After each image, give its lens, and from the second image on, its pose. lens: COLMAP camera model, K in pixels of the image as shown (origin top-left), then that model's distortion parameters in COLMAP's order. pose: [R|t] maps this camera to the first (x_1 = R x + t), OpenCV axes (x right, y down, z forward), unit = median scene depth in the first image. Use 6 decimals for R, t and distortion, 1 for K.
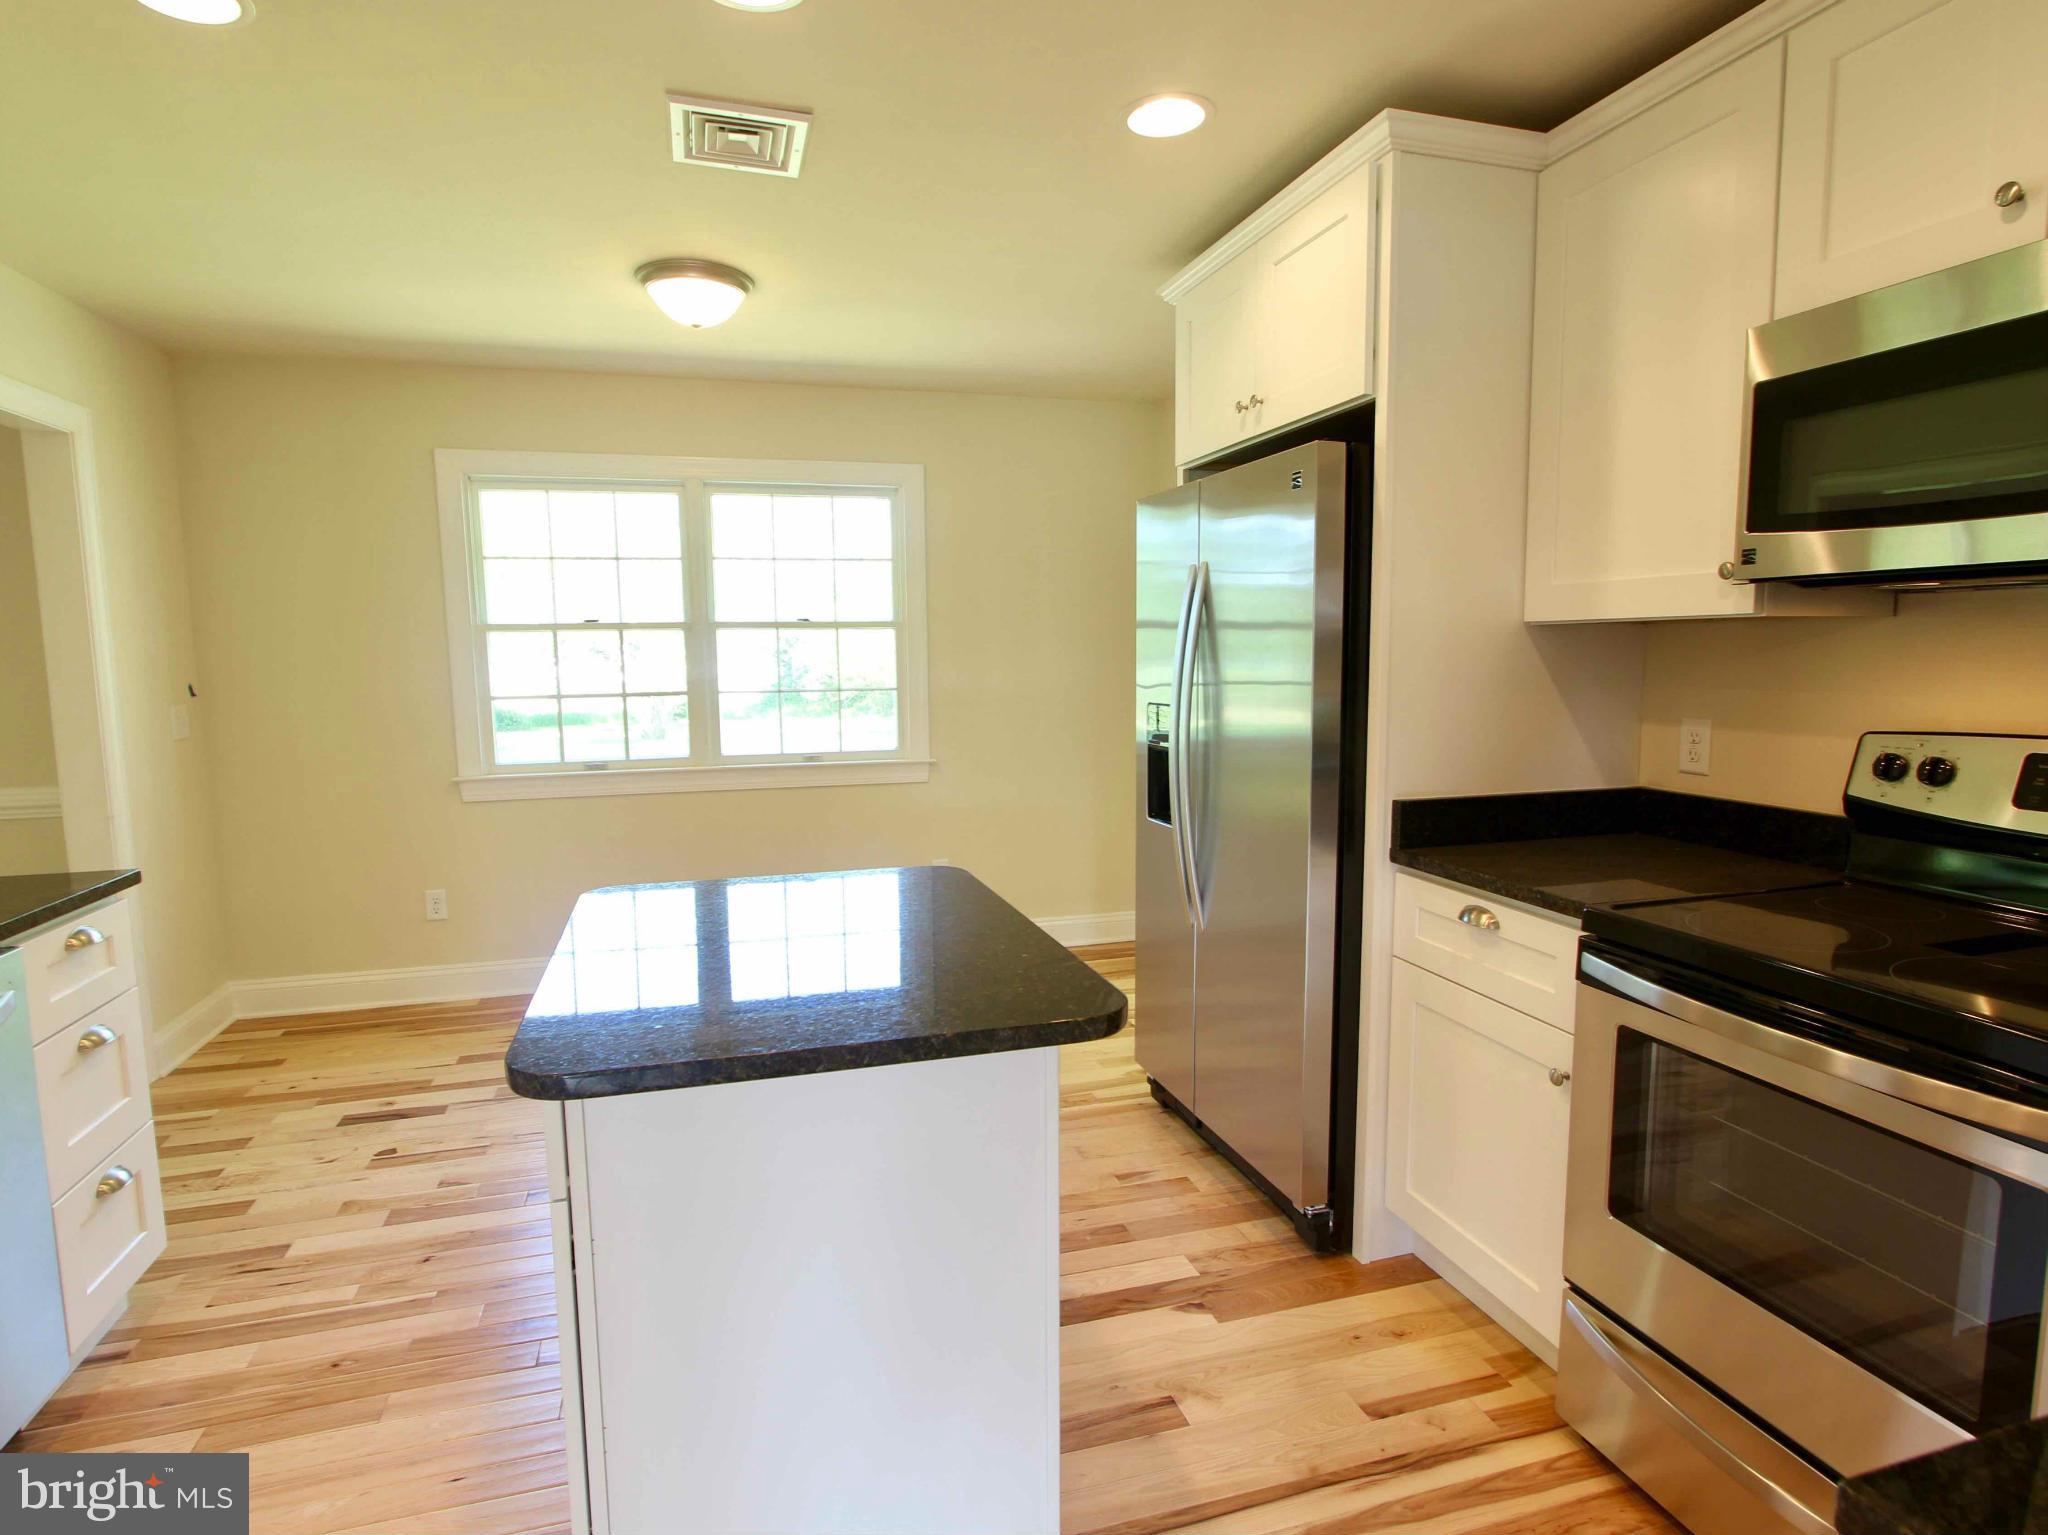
lens RADIAL K [[1094.0, 0, 1016.4], [0, 1094.0, 775.3], [0, 0, 1]] dist [-0.015827, 0.000596]
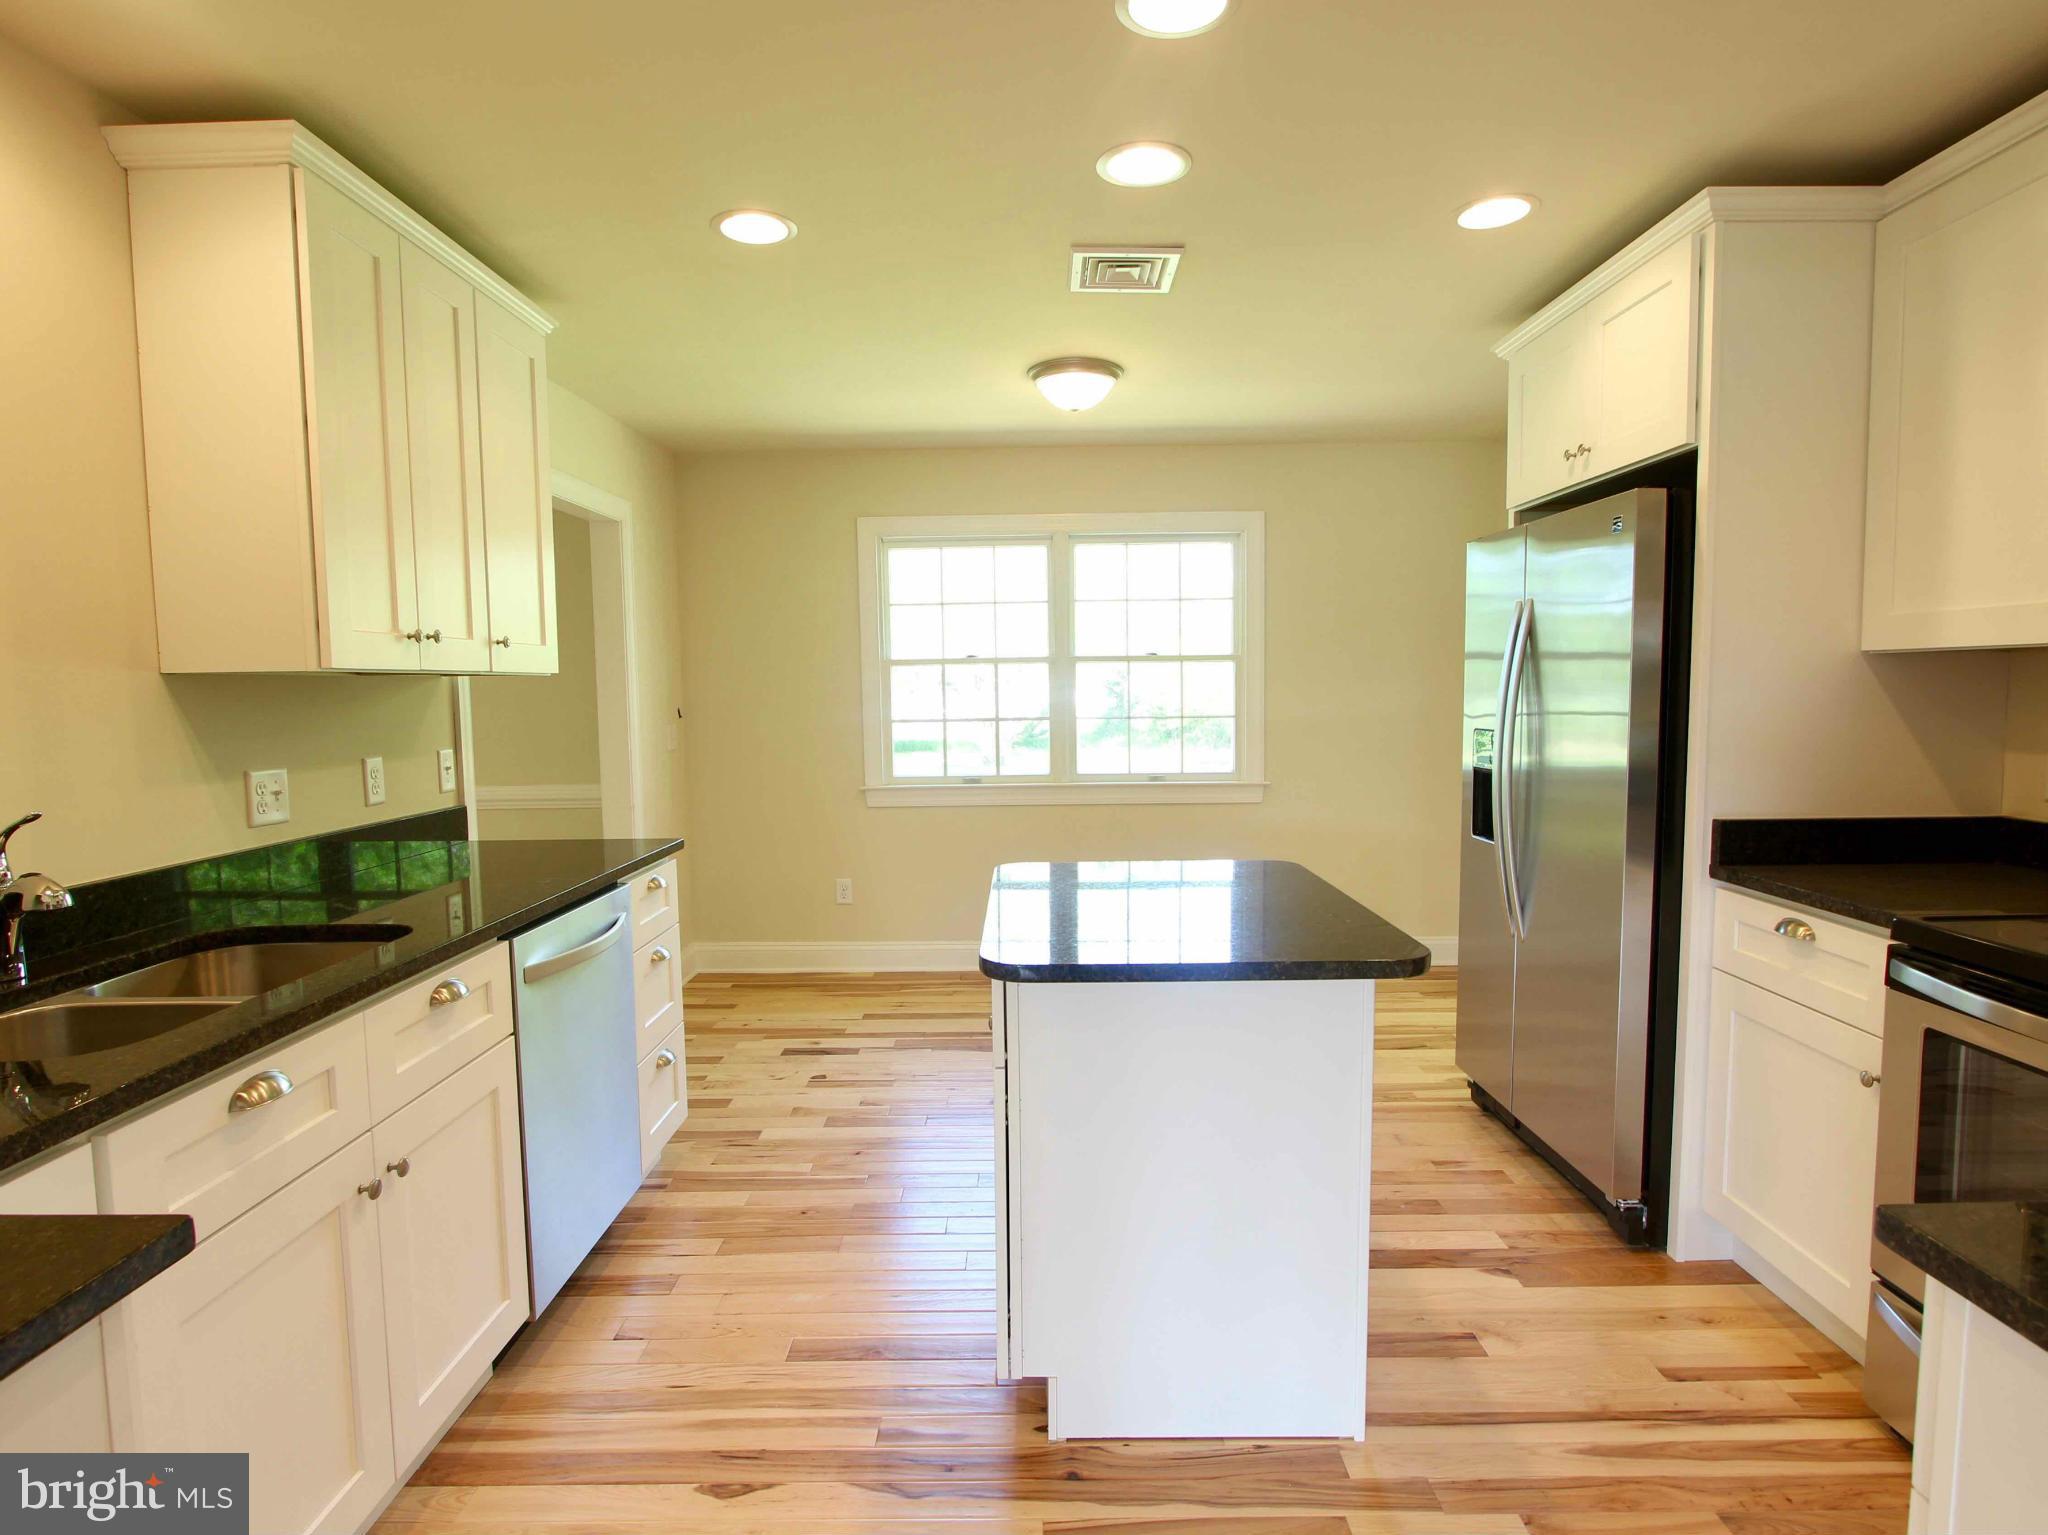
lens RADIAL K [[1094.0, 0, 1016.4], [0, 1094.0, 775.3], [0, 0, 1]] dist [-0.015827, 0.000596]
pose [[0.956286, 0.021829, -0.291618, 0.003754], [-0.030255, 0.999244, -0.024417, 0.025245], [0.290864, 0.032173, 0.956223, -0.200830]]
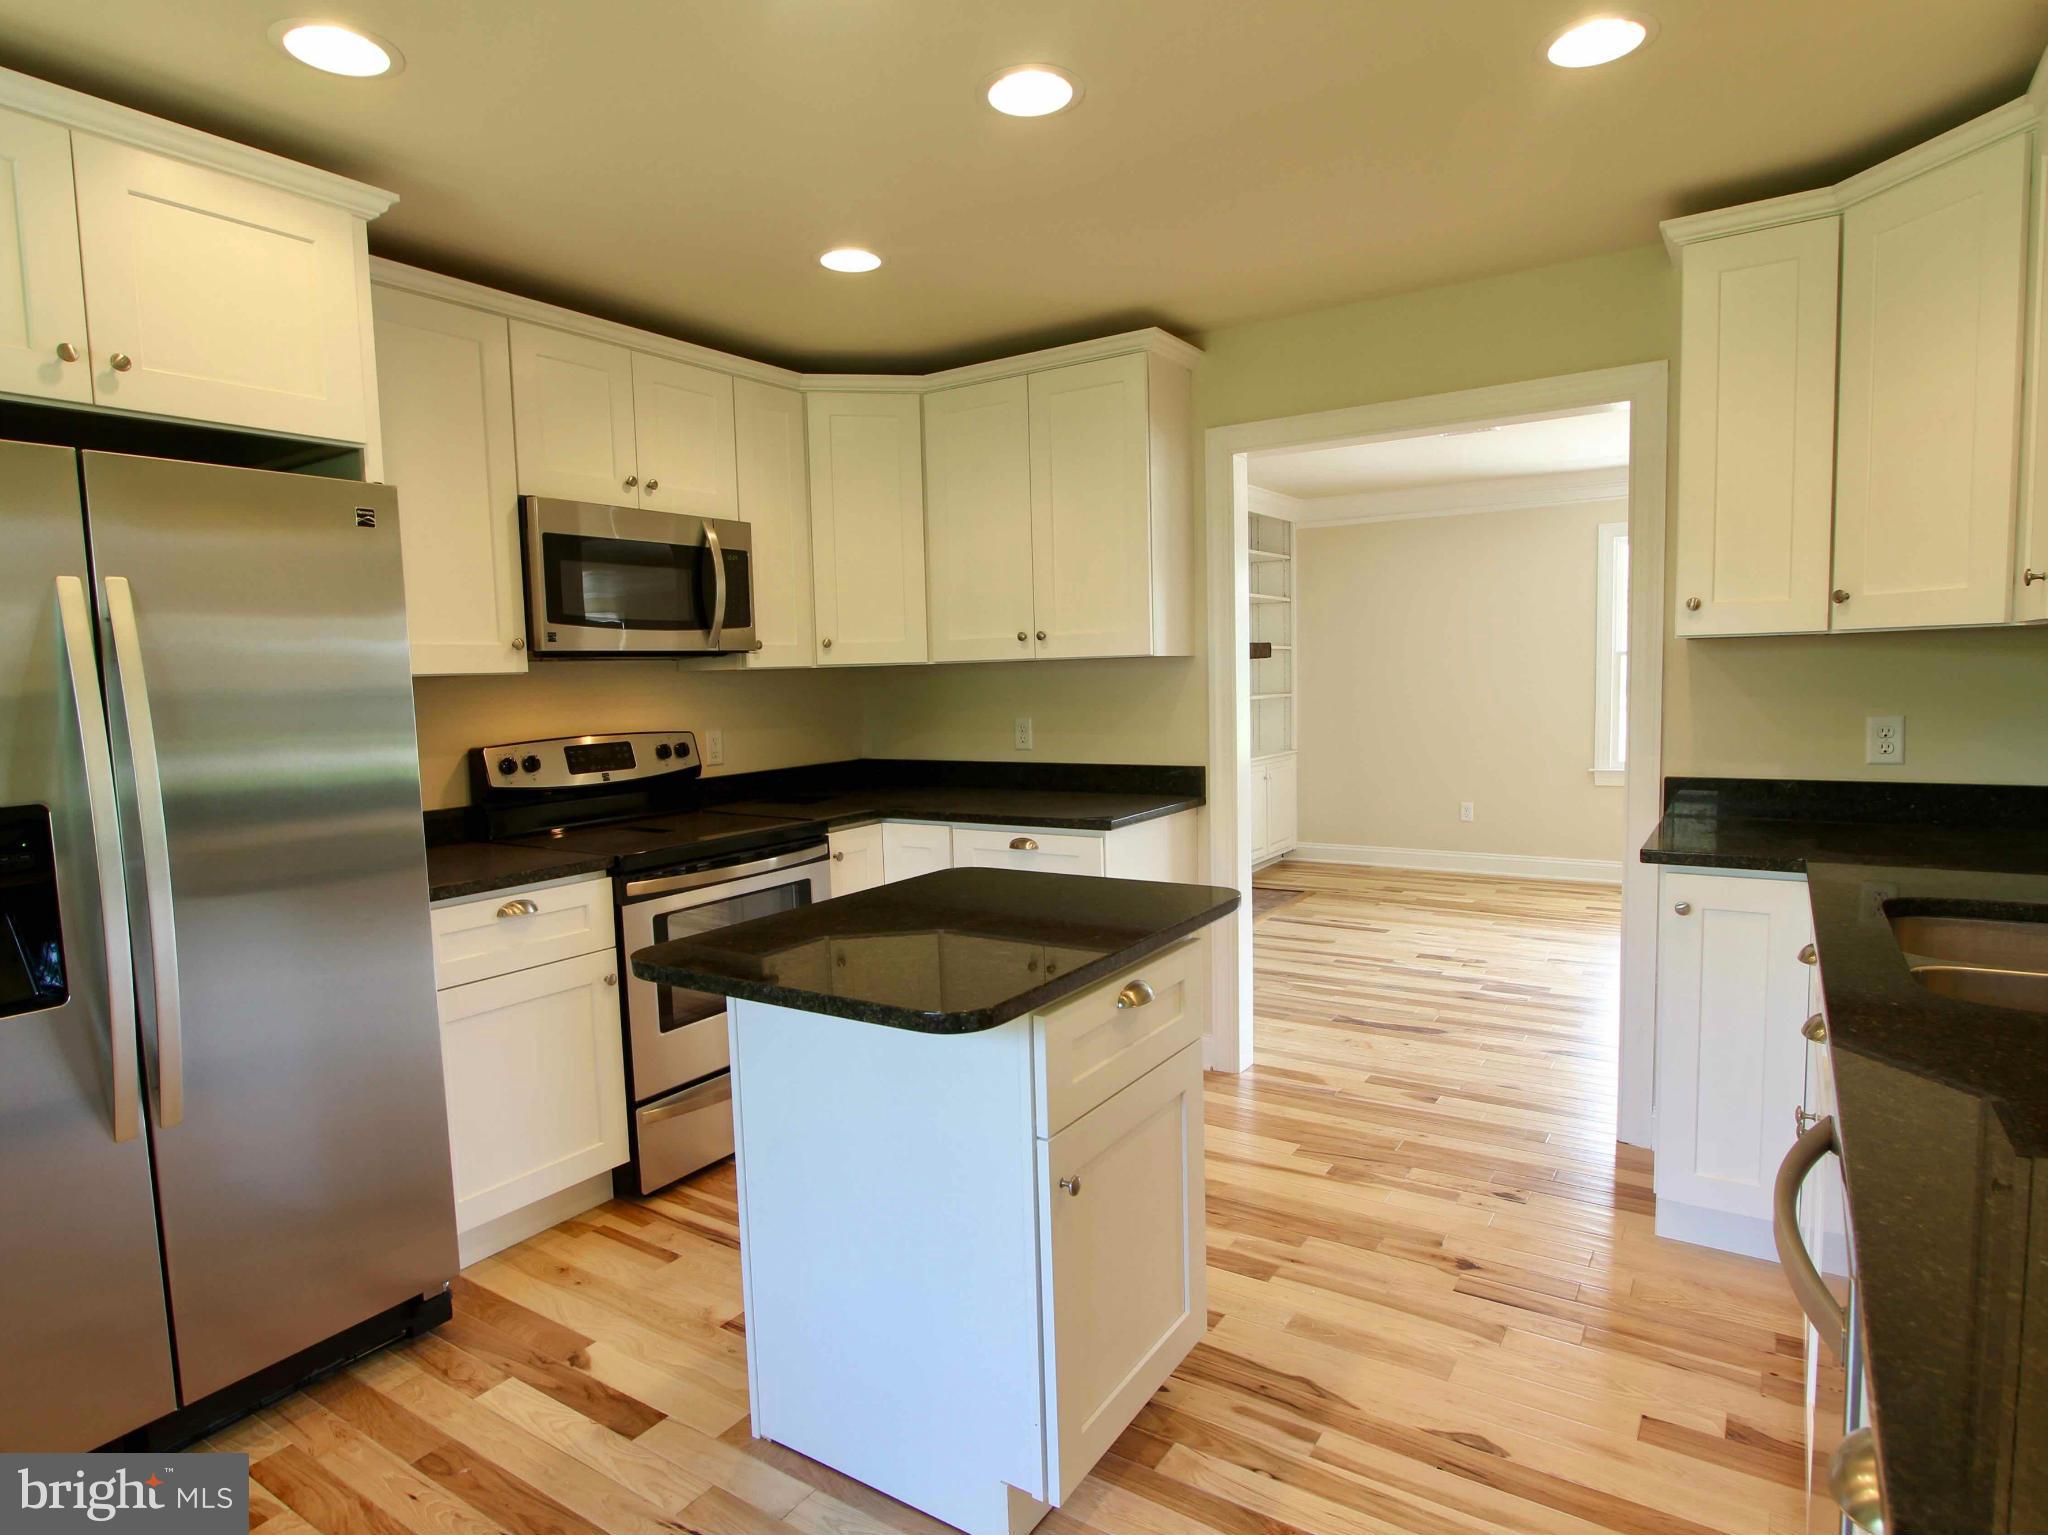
lens RADIAL K [[1146.3, 0, 1012.4], [0, 1146.3, 774.8], [0, 0, 1]] dist [-0.015890, 0.000949]
pose [[-0.643396, -0.037991, 0.764590, -0.804156], [0.123809, 0.980455, 0.152901, -0.129361], [-0.755455, 0.193039, -0.626118, 1.172766]]
